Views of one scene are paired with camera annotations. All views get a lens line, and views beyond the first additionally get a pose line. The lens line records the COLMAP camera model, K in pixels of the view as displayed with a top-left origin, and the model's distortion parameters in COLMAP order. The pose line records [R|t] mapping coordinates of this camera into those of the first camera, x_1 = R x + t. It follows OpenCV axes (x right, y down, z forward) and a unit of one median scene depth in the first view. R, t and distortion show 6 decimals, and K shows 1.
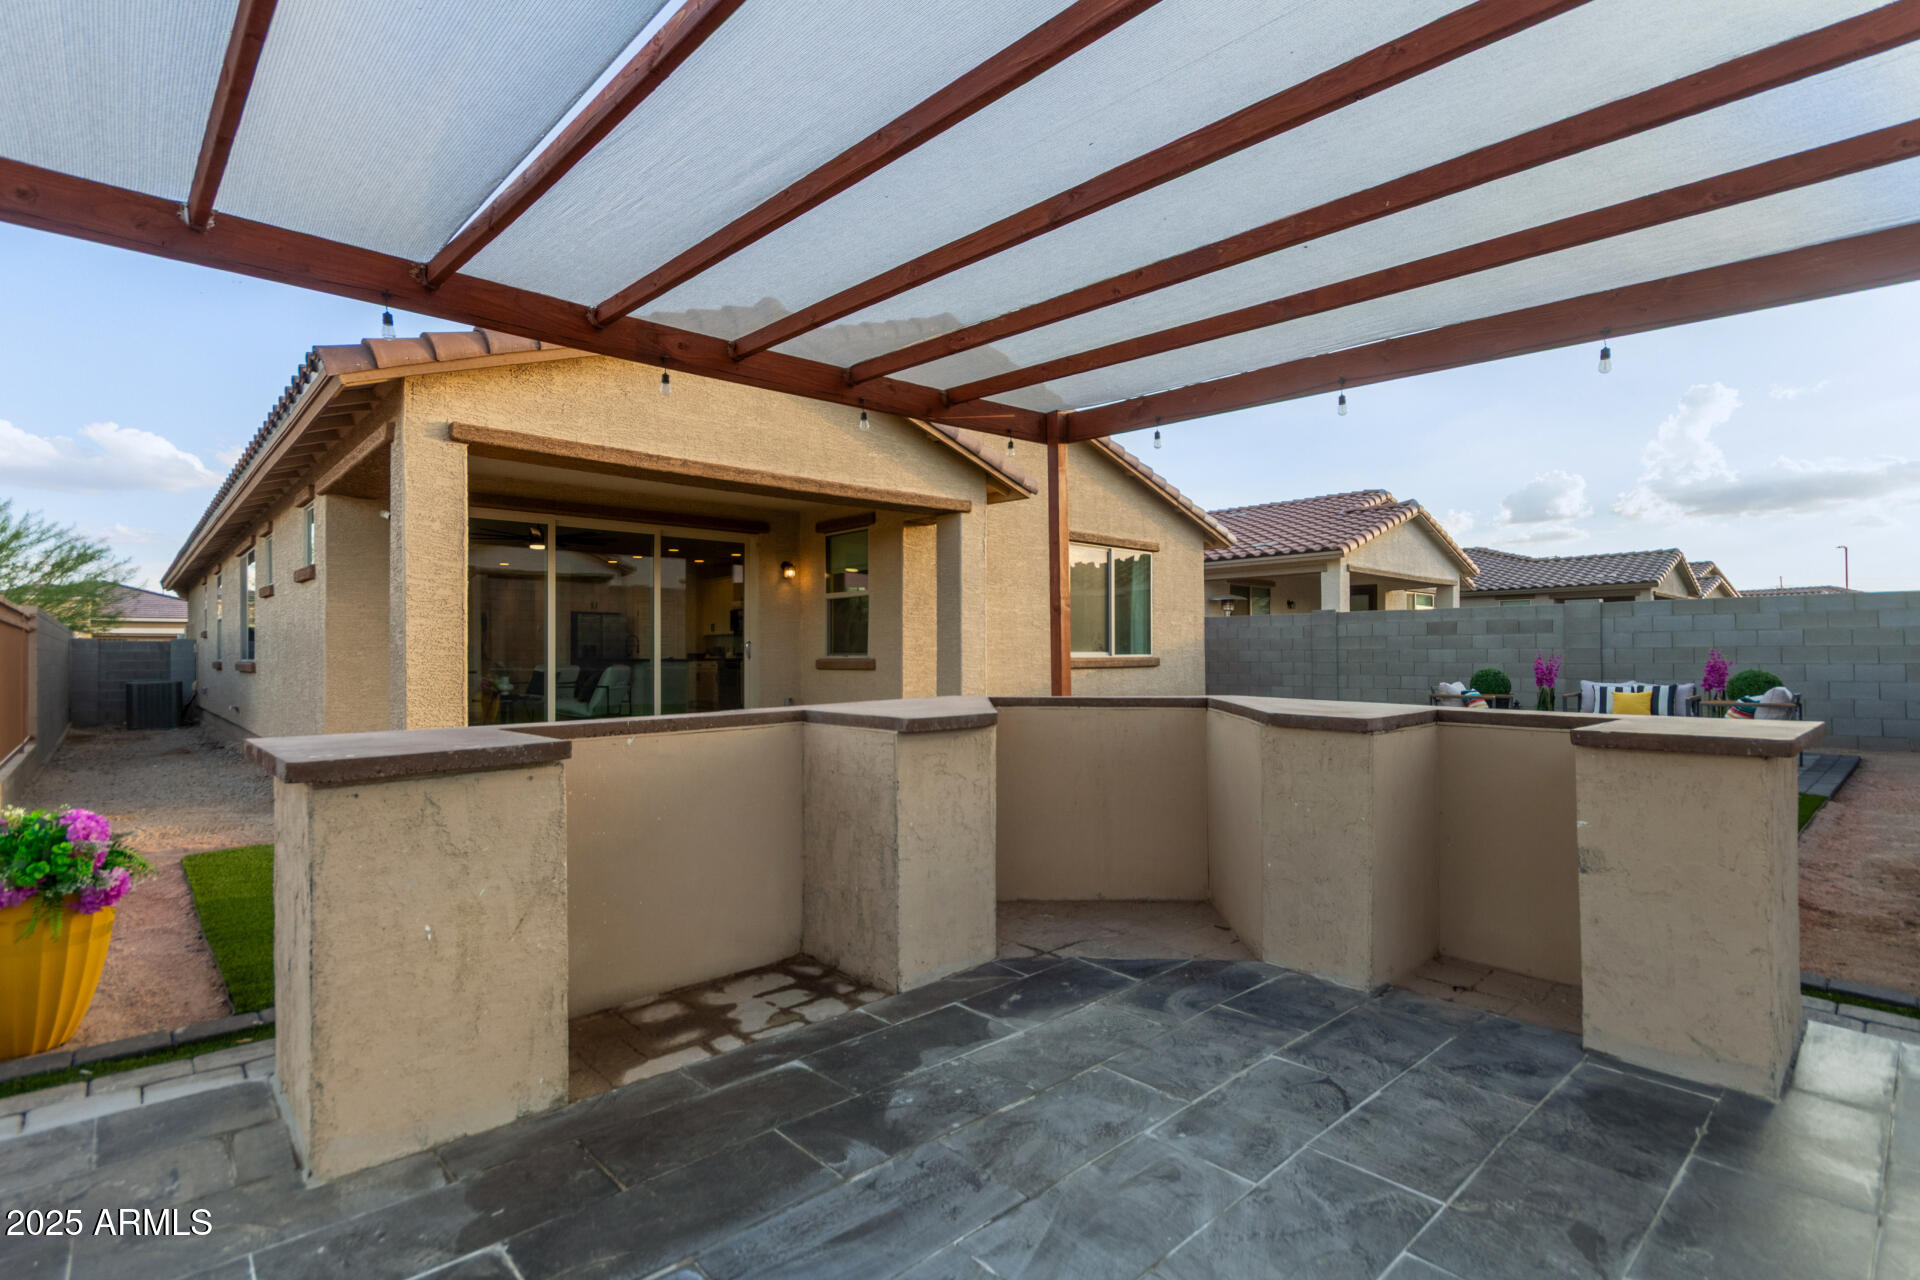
lens RADIAL K [[930.3, 0, 954.4], [0, 930.3, 647.9], [0, 0, 1]] dist [0.012222, 0.000717]
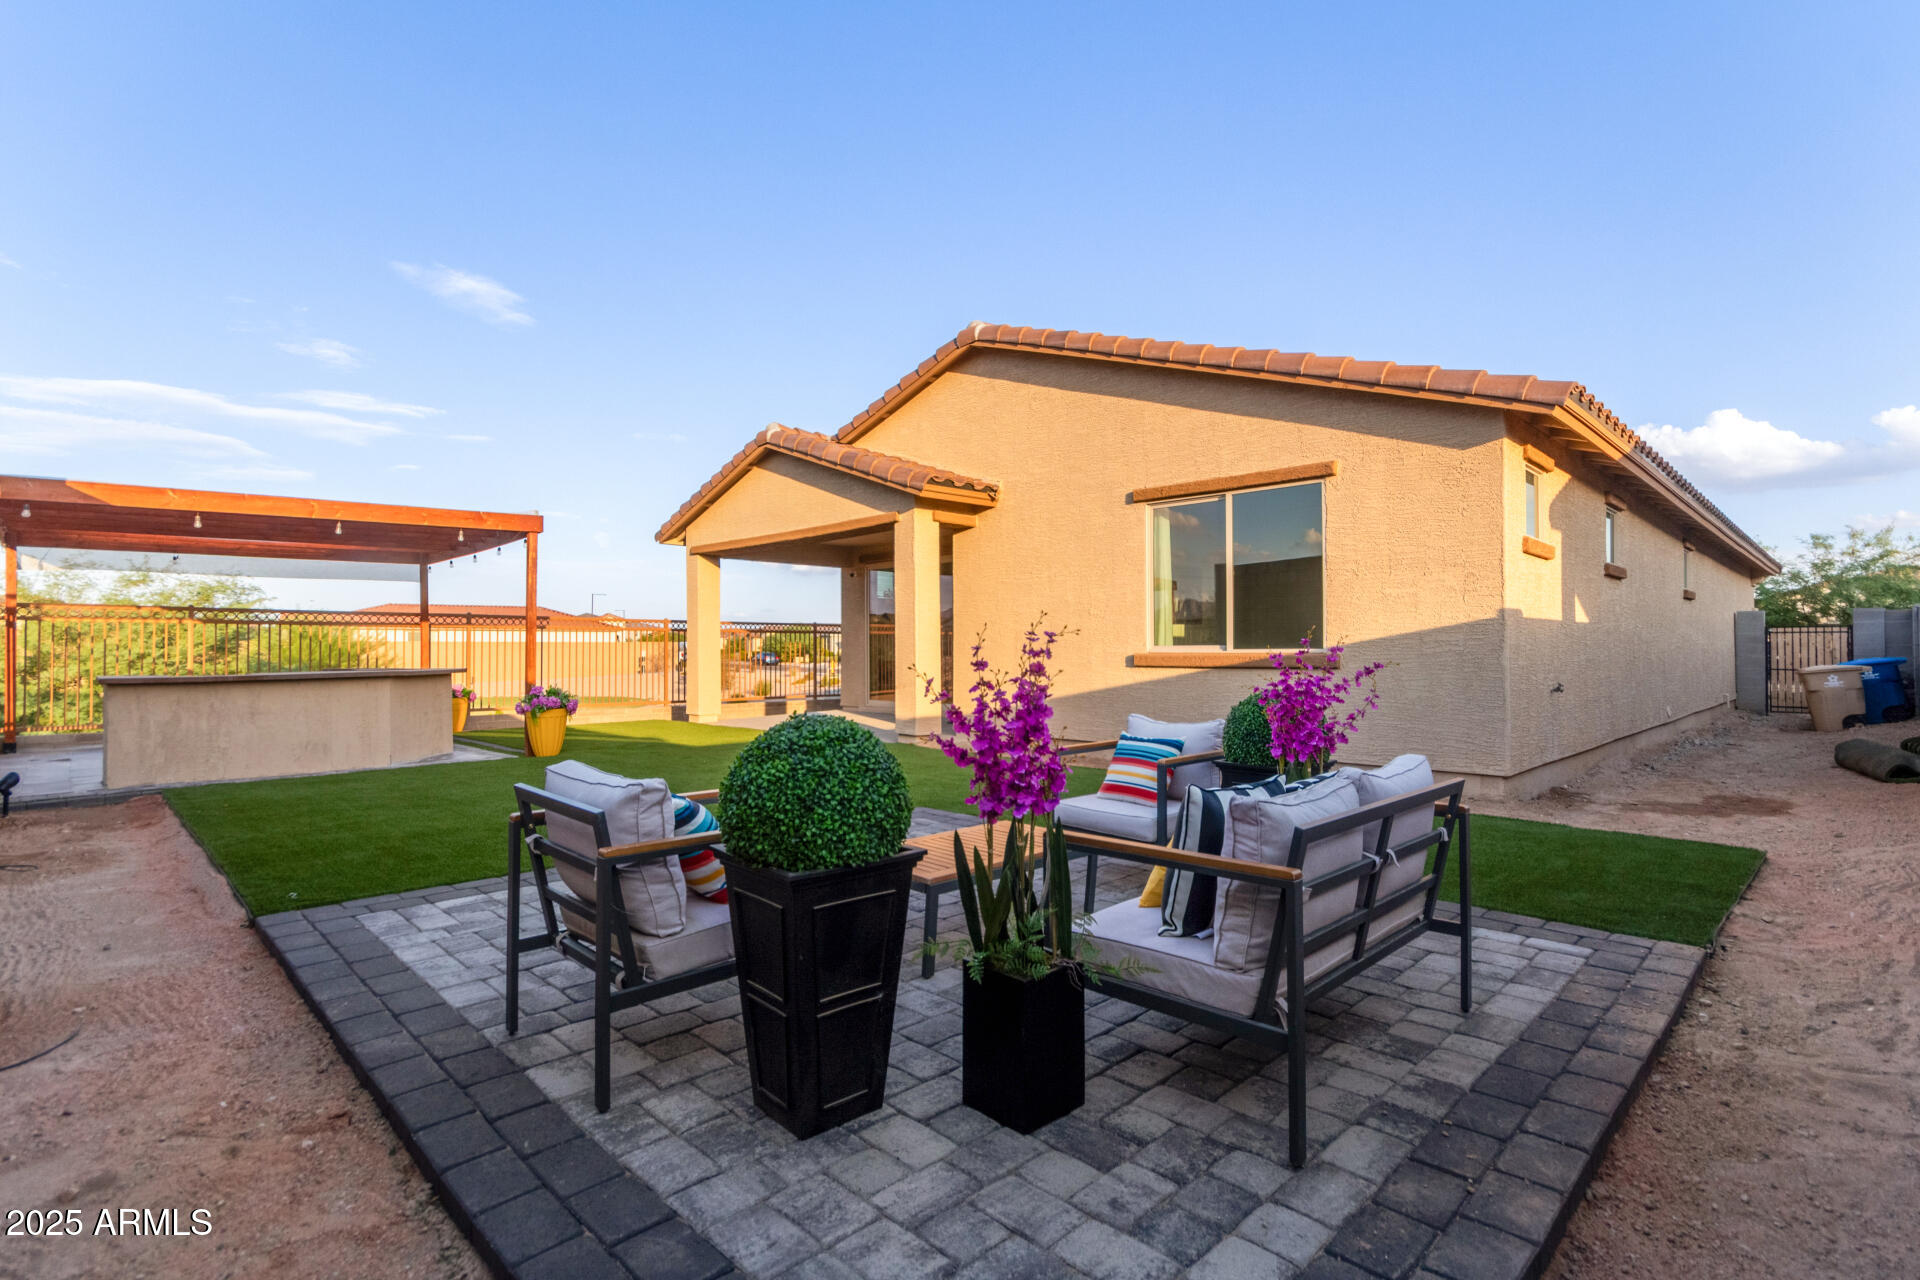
lens RADIAL K [[912.2, 0, 970.1], [0, 912.2, 648.0], [0, 0, 1]] dist [0.008706, -0.000206]
pose [[0.025726, -0.001496, -0.999668, 0.654874], [0.008982, 0.999959, -0.001265, 0.004662], [0.999629, -0.008947, 0.025738, 0.627583]]
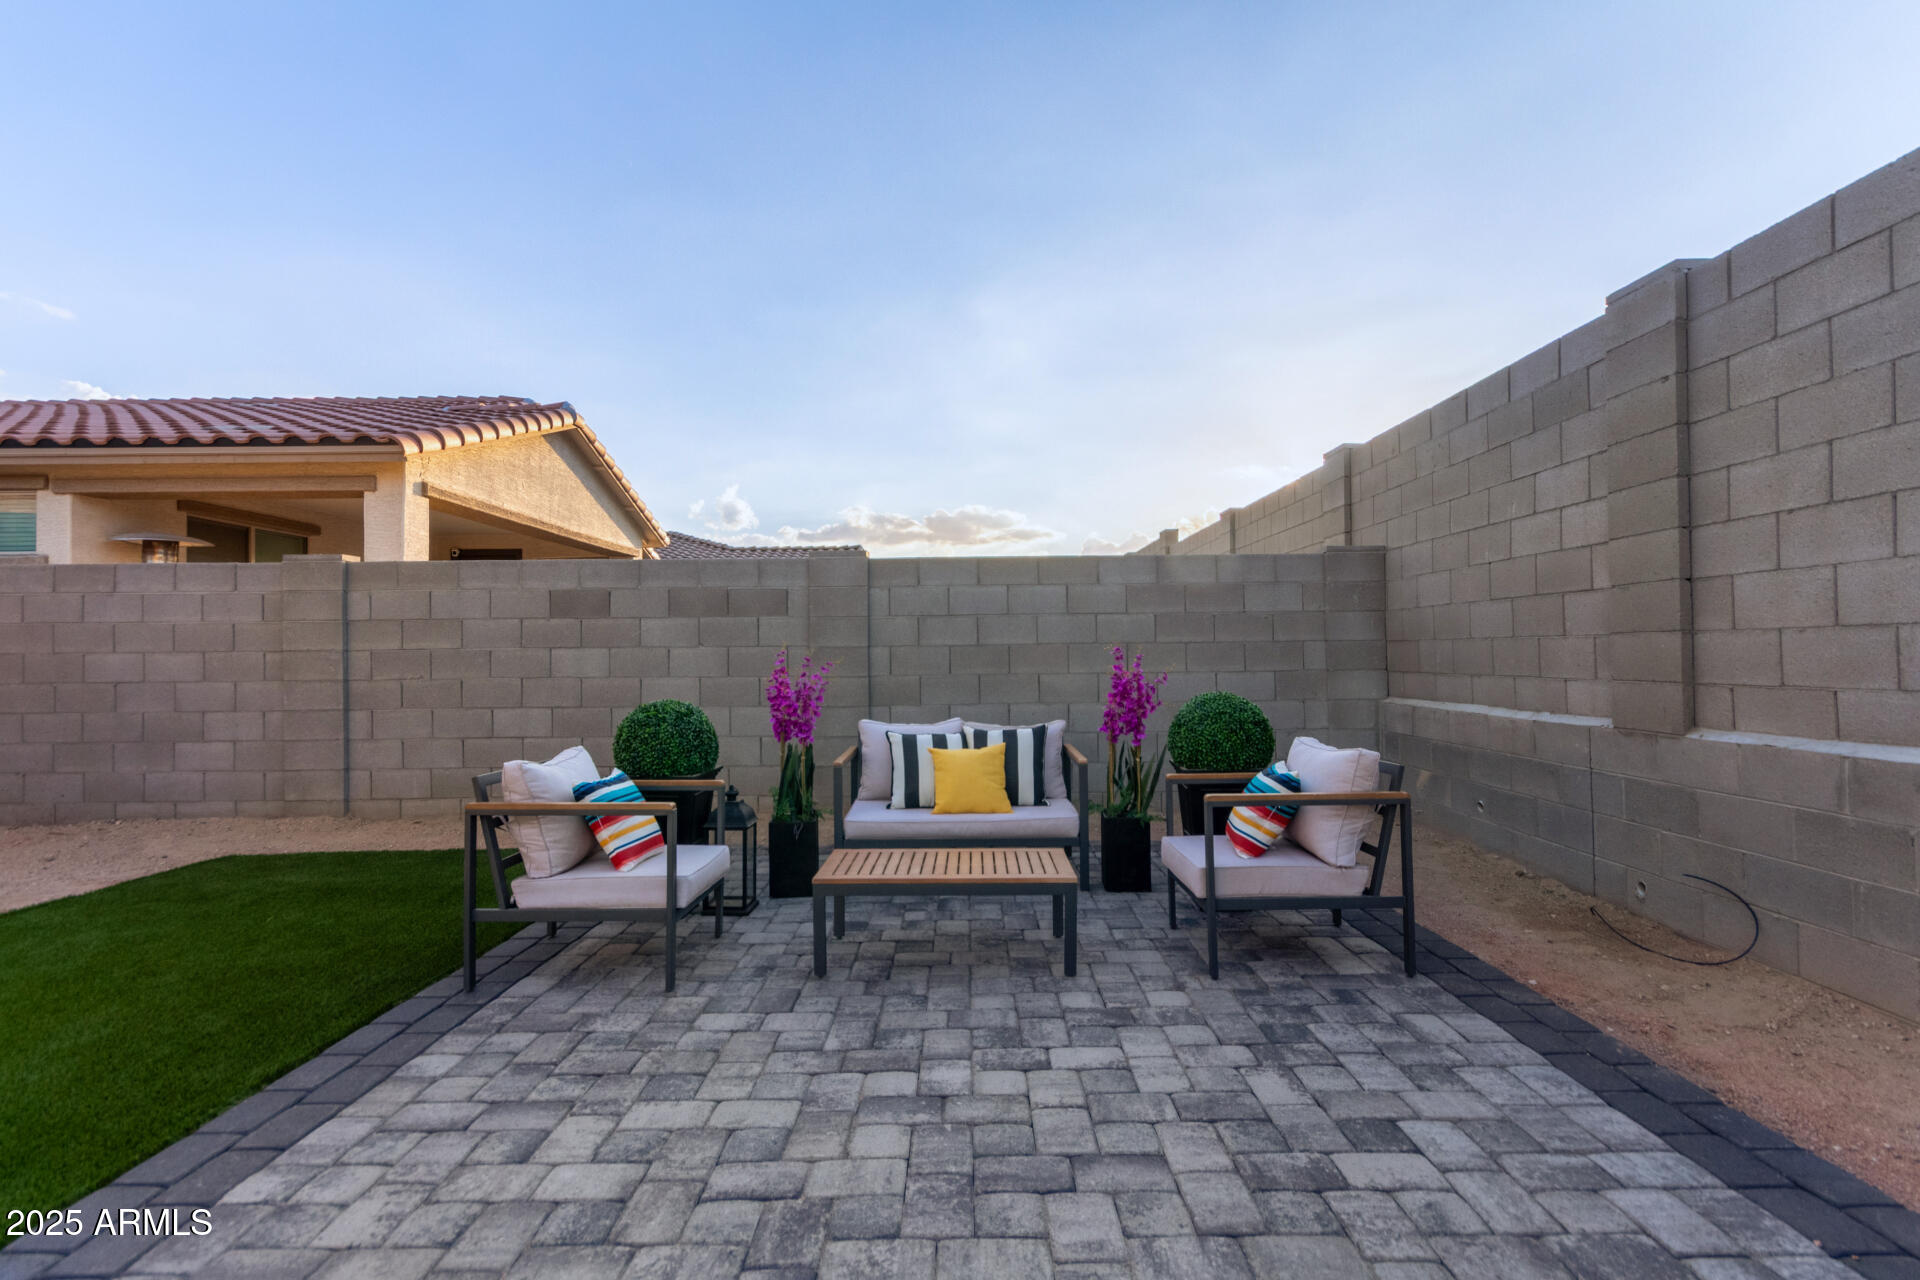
lens RADIAL K [[912.2, 0, 970.1], [0, 912.2, 648.0], [0, 0, 1]] dist [0.008706, -0.000206]
pose [[0.682205, 0.000994, 0.731161, 0.285070], [0.001399, 0.999995, -0.002665, 0.002109], [-0.731160, 0.002841, 0.682200, 0.485778]]
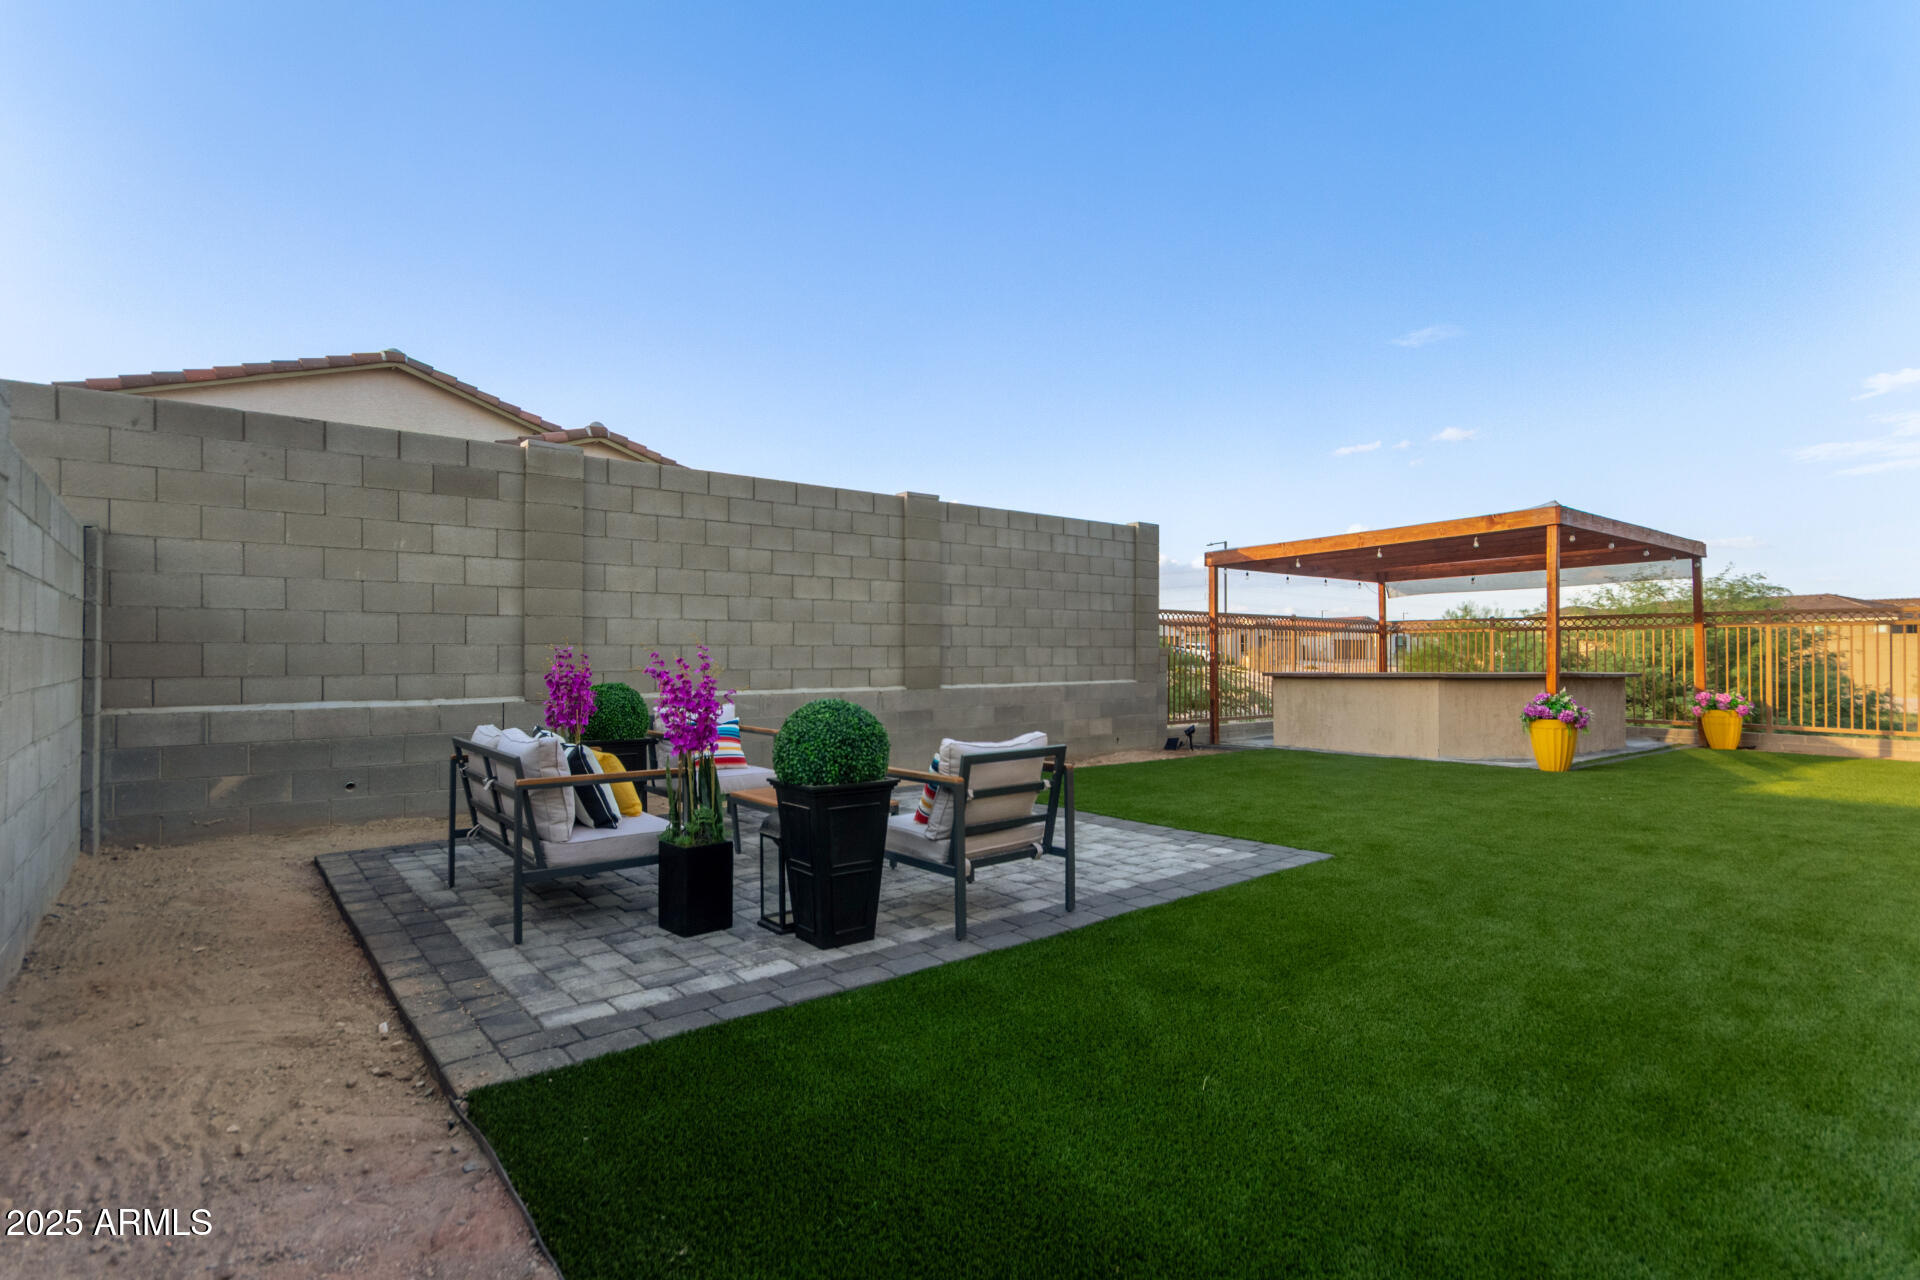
lens RADIAL K [[912.2, 0, 970.1], [0, 912.2, 648.0], [0, 0, 1]] dist [0.008706, -0.000206]
pose [[-0.998020, 0.004020, 0.062768, 0.364300], [0.002968, 0.999854, -0.016853, 0.007192], [-0.062826, -0.016633, -0.997886, 0.935781]]
